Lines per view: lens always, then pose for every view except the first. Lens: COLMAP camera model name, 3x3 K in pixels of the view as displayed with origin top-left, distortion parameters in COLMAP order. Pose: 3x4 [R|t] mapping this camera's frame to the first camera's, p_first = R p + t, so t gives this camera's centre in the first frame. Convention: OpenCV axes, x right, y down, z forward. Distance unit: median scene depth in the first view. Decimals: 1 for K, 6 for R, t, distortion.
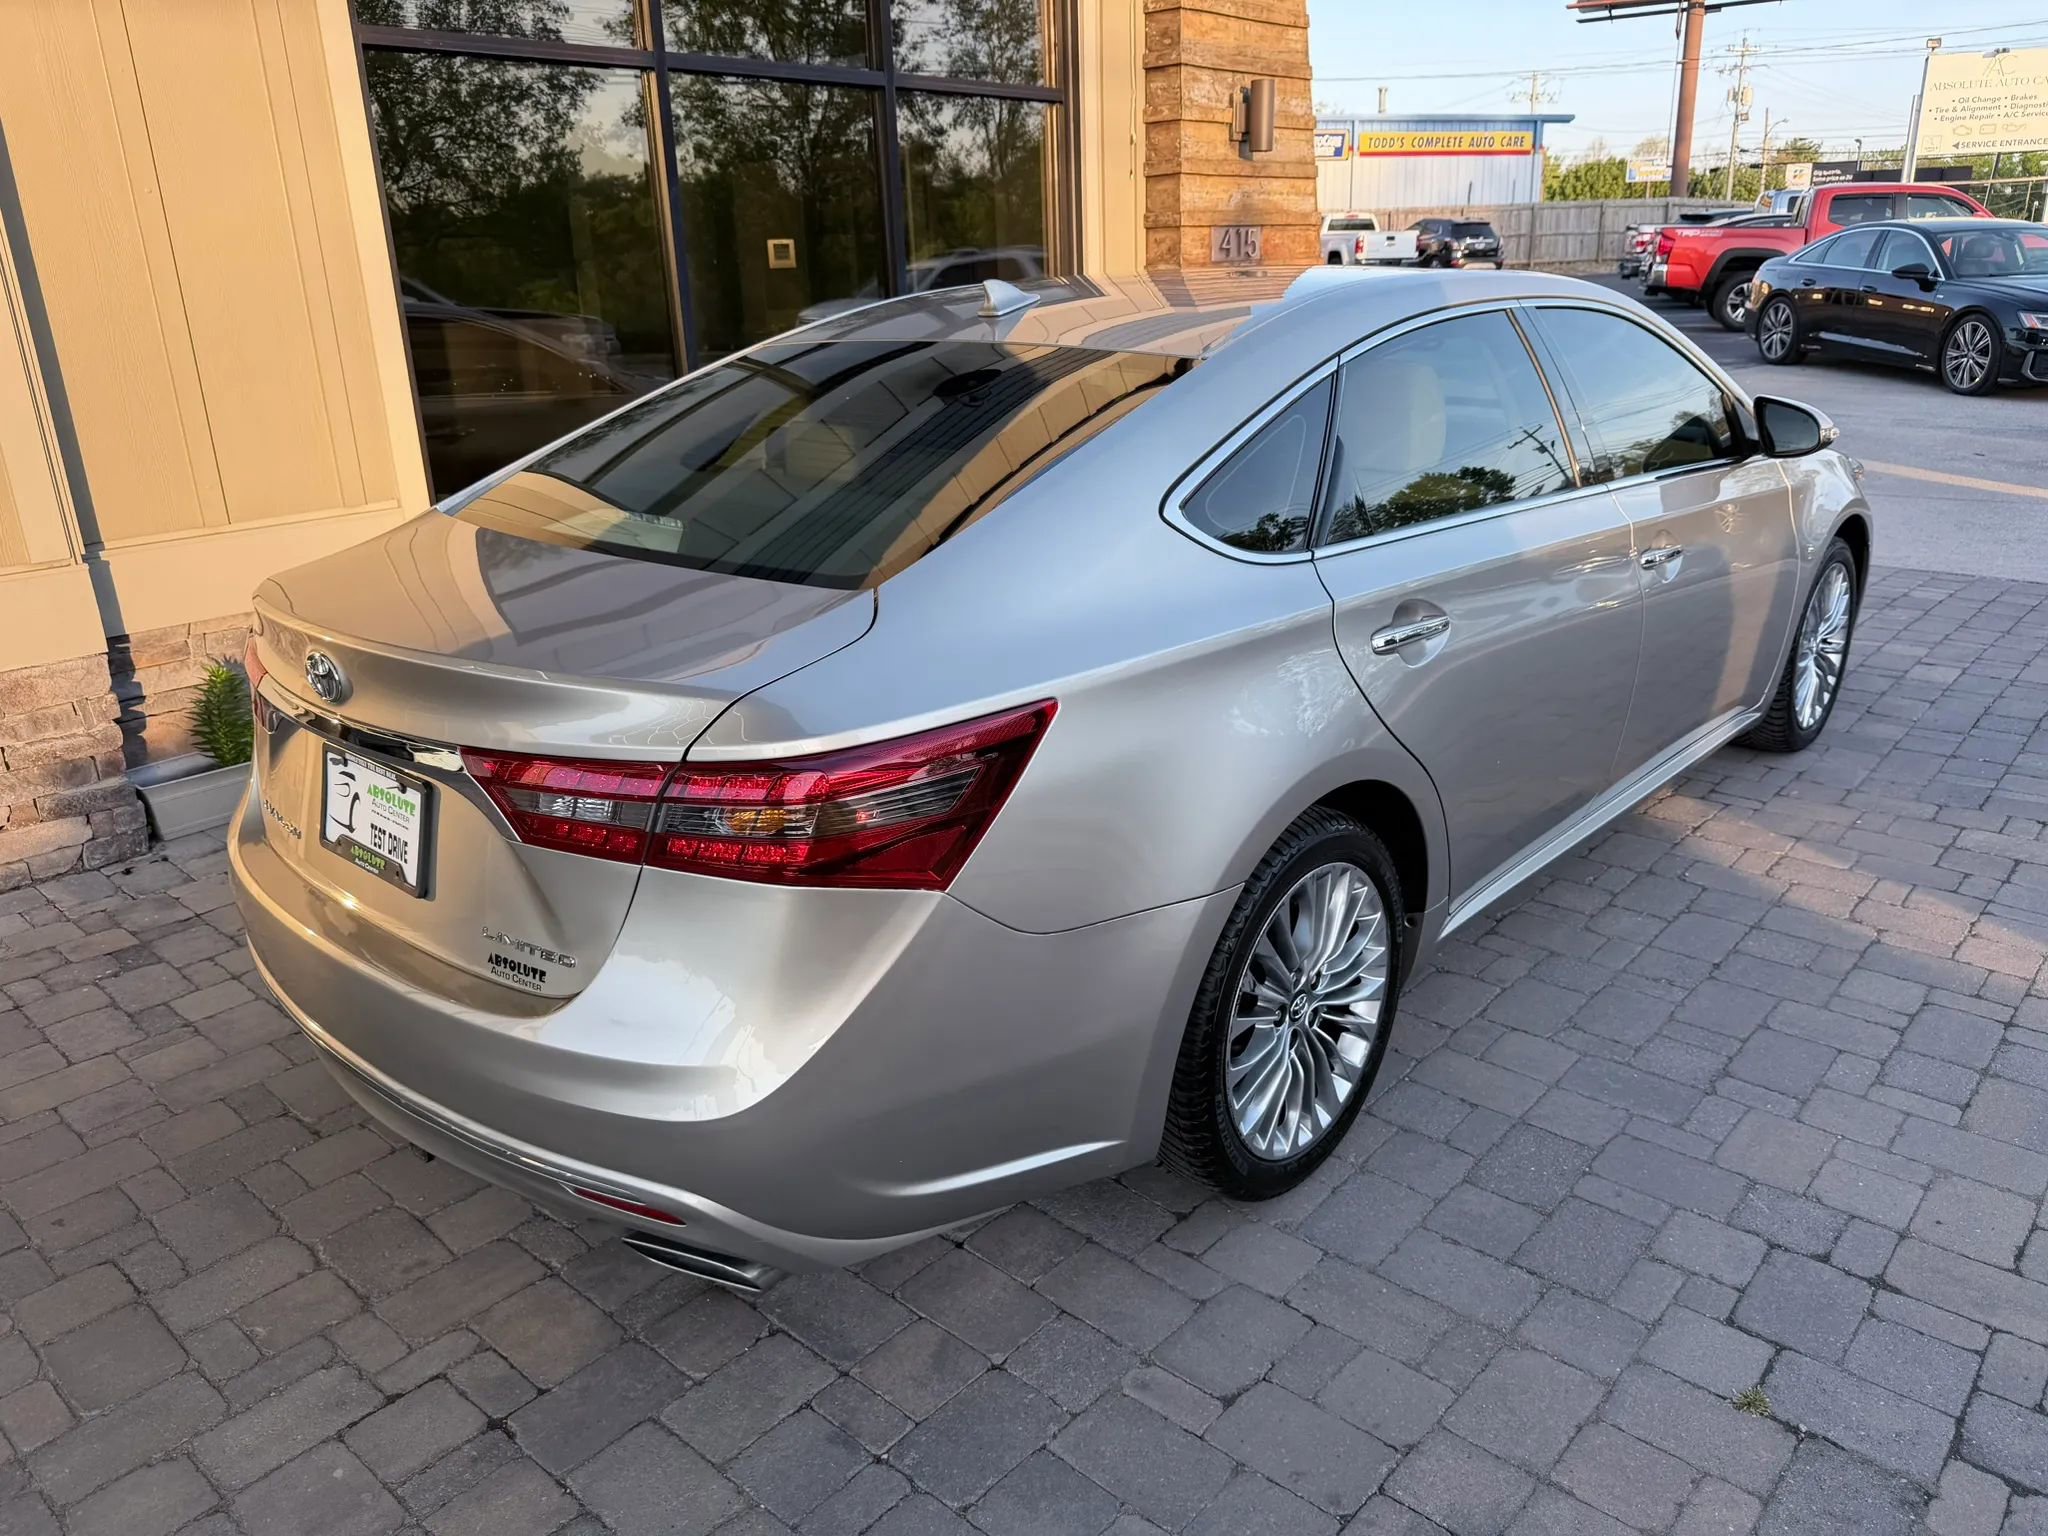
lens RADIAL K [[1454.5, 0, 1034.2], [0, 1454.5, 765.8], [0, 0, 1]] dist [0.000075, -0.010386]
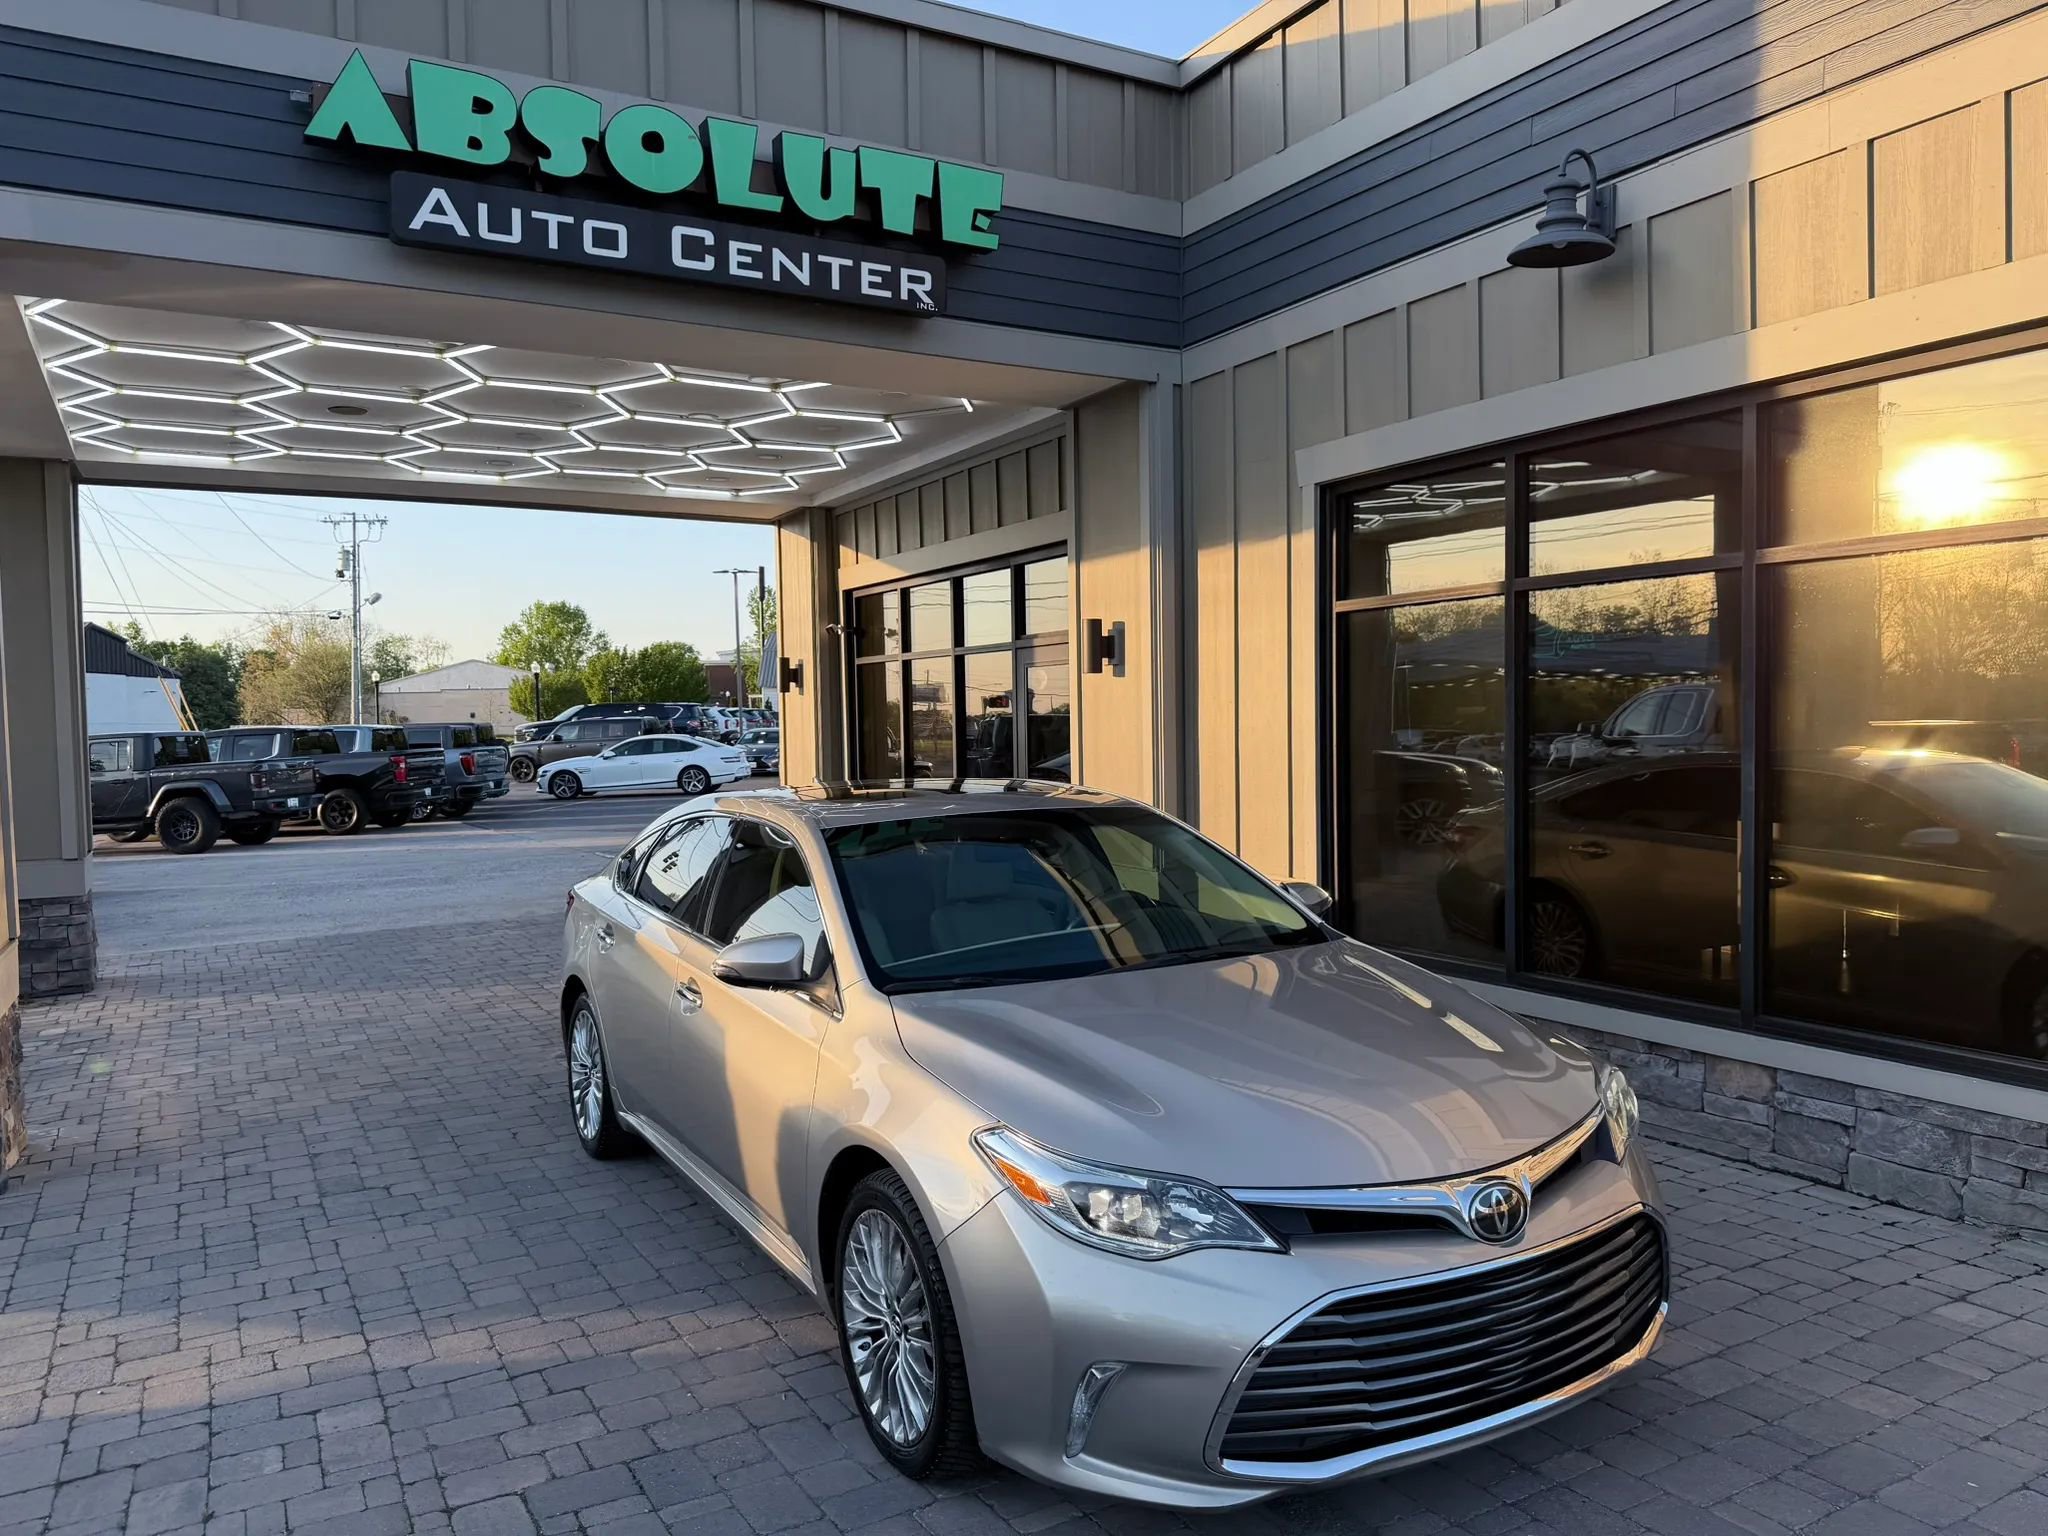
lens RADIAL K [[1436.6, 0, 1028.7], [0, 1436.6, 773.8], [0, 0, 1]] dist [0.007351, -0.008110]
pose [[-0.302923, 0.075837, -0.949993, 1.590822], [-0.278860, 0.946147, 0.164449, -0.653038], [0.911304, 0.314730, -0.265462, 1.549128]]
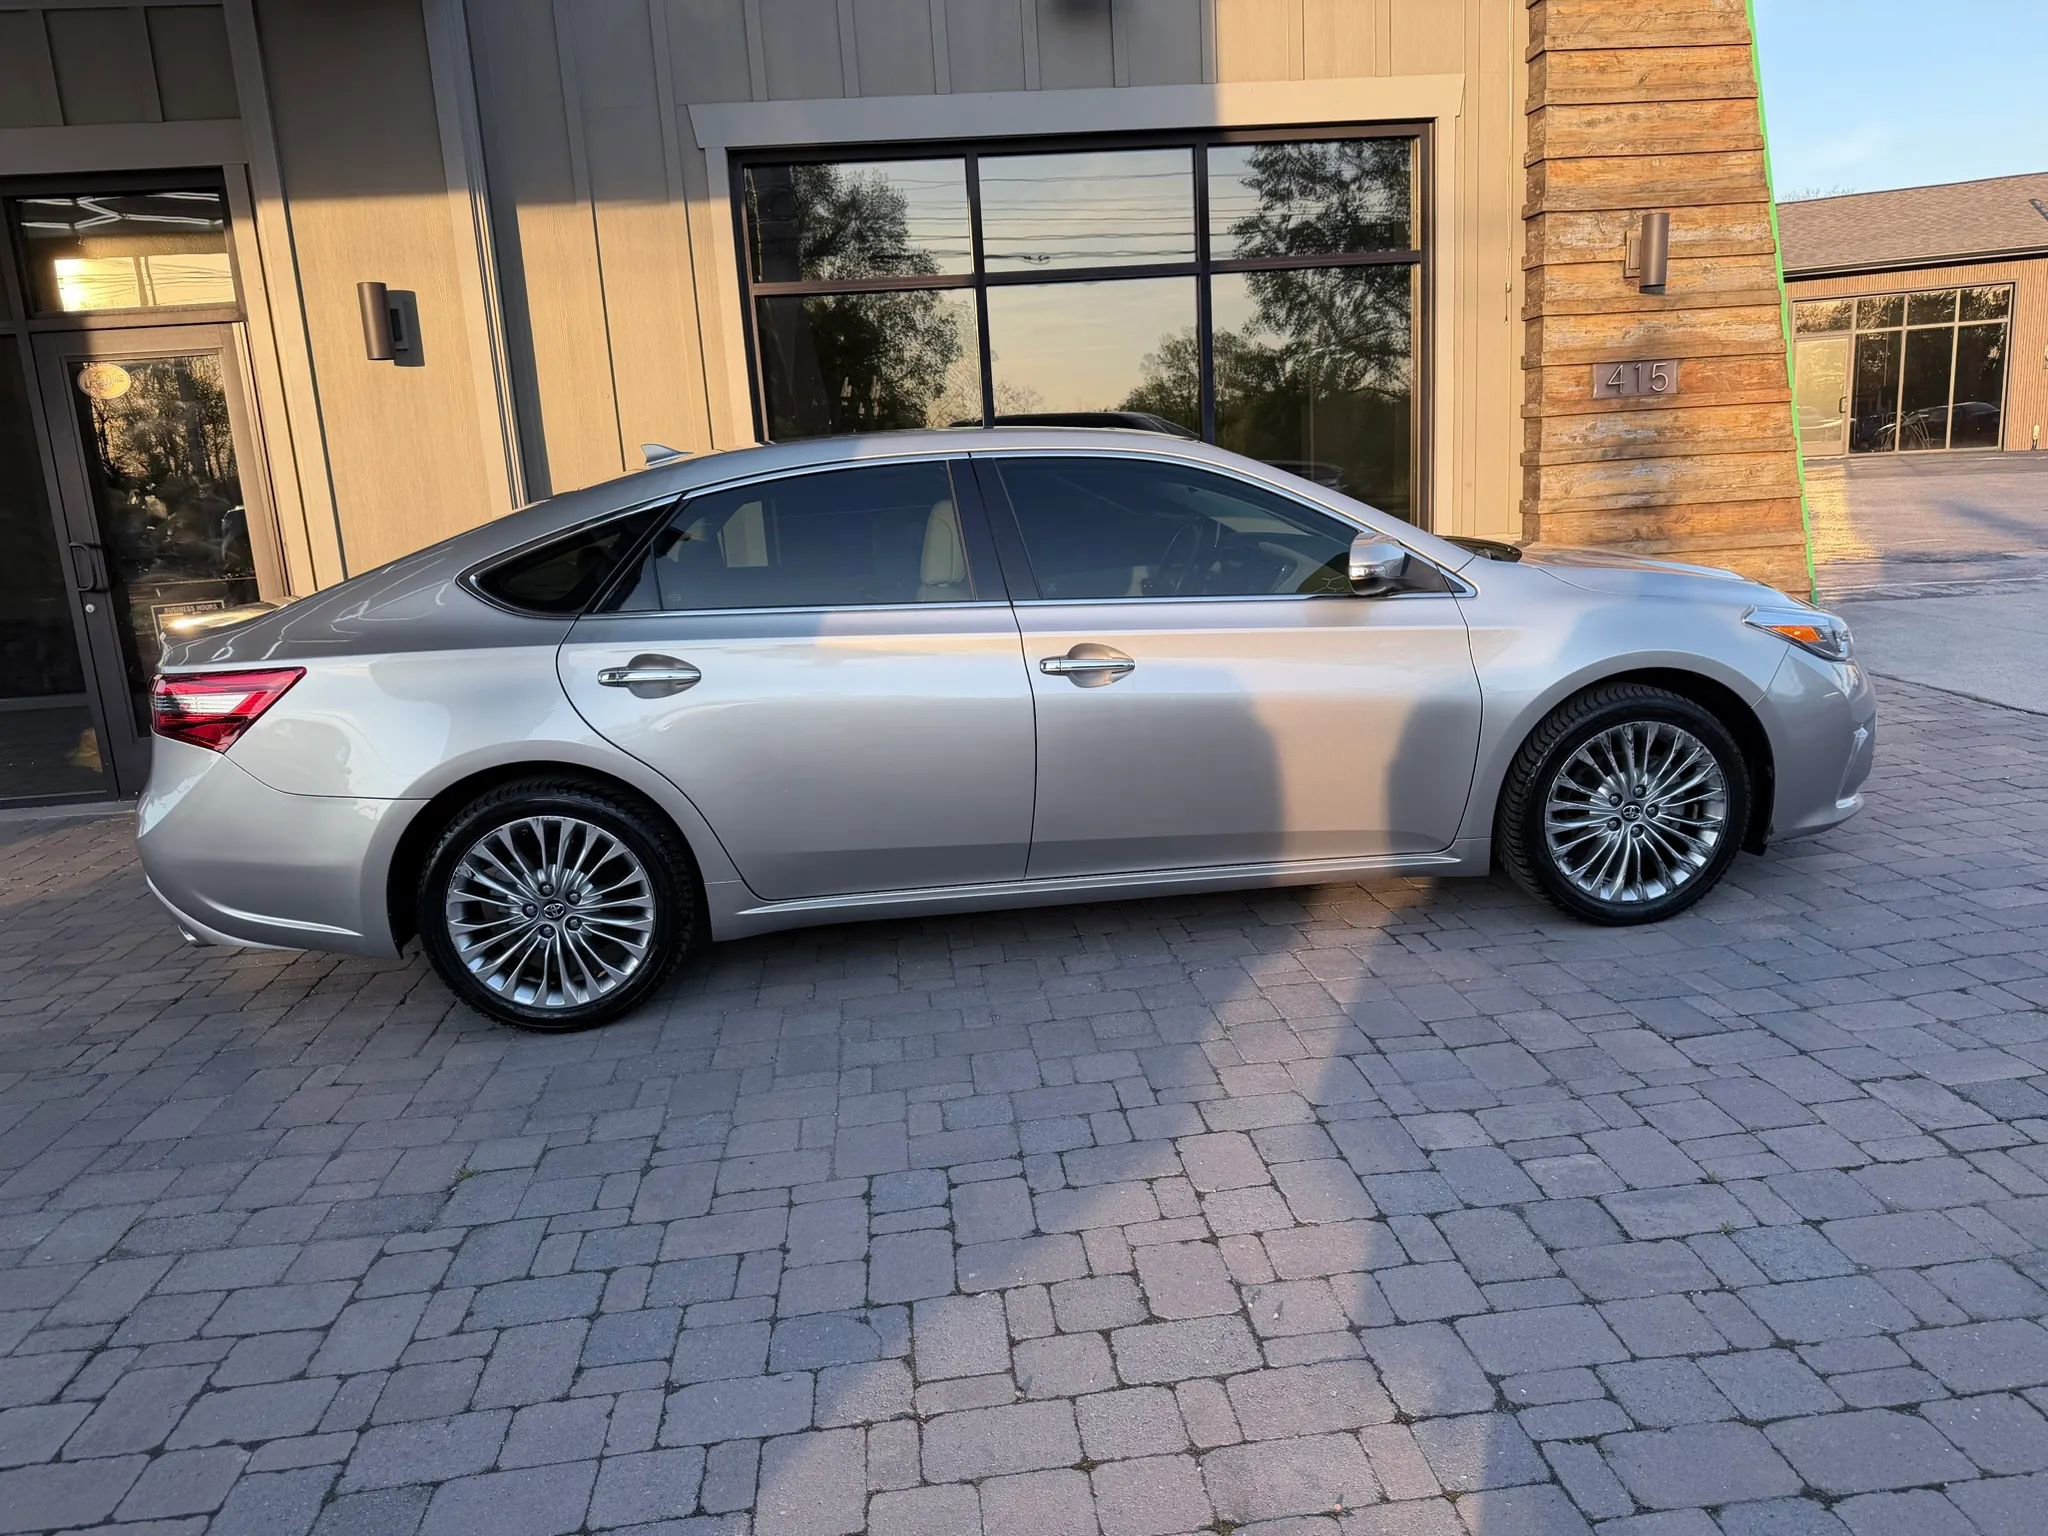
lens RADIAL K [[1436.6, 0, 1028.7], [0, 1436.6, 773.8], [0, 0, 1]] dist [0.007351, -0.008110]
pose [[0.746248, 0.130864, -0.652678, 1.108378], [-0.183005, 0.983037, -0.012139, -0.035046], [0.640018, 0.128502, 0.757539, 0.111787]]
